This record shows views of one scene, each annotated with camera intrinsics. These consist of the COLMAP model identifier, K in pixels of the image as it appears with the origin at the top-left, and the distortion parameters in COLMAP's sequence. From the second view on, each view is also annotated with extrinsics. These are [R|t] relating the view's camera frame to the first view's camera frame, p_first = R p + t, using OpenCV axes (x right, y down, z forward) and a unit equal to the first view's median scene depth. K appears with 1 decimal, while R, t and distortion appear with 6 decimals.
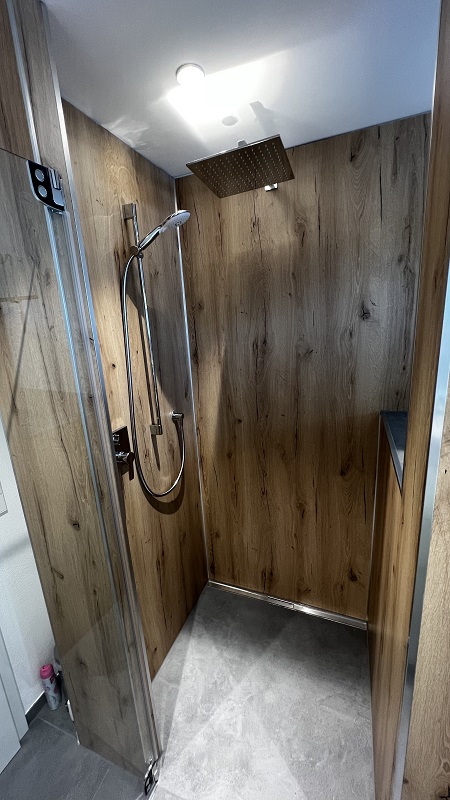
lens RADIAL K [[319.8, 0, 225.0], [0, 319.8, 400.0], [0, 0, 1]] dist [-0.002003, 0.000083]
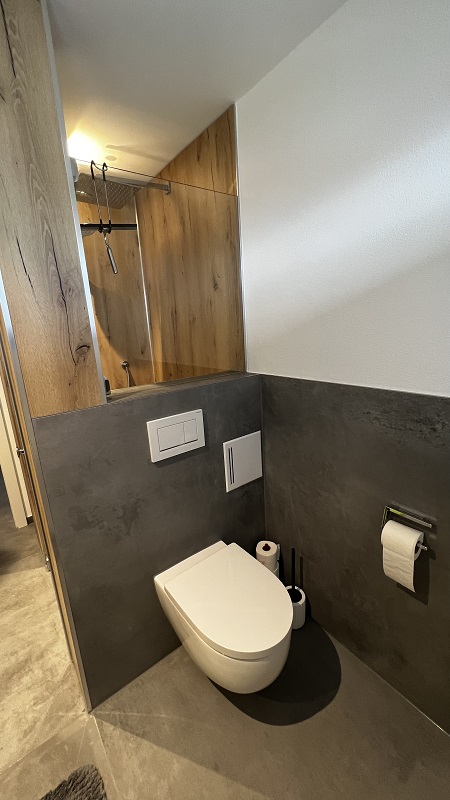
lens RADIAL K [[319.8, 0, 225.0], [0, 319.8, 400.0], [0, 0, 1]] dist [-0.002003, 0.000083]
pose [[0.859914, 0.133977, -0.492541, 1.074468], [-0.121645, 0.990926, 0.057167, 0.080148], [0.495731, 0.010757, 0.868409, -0.017612]]
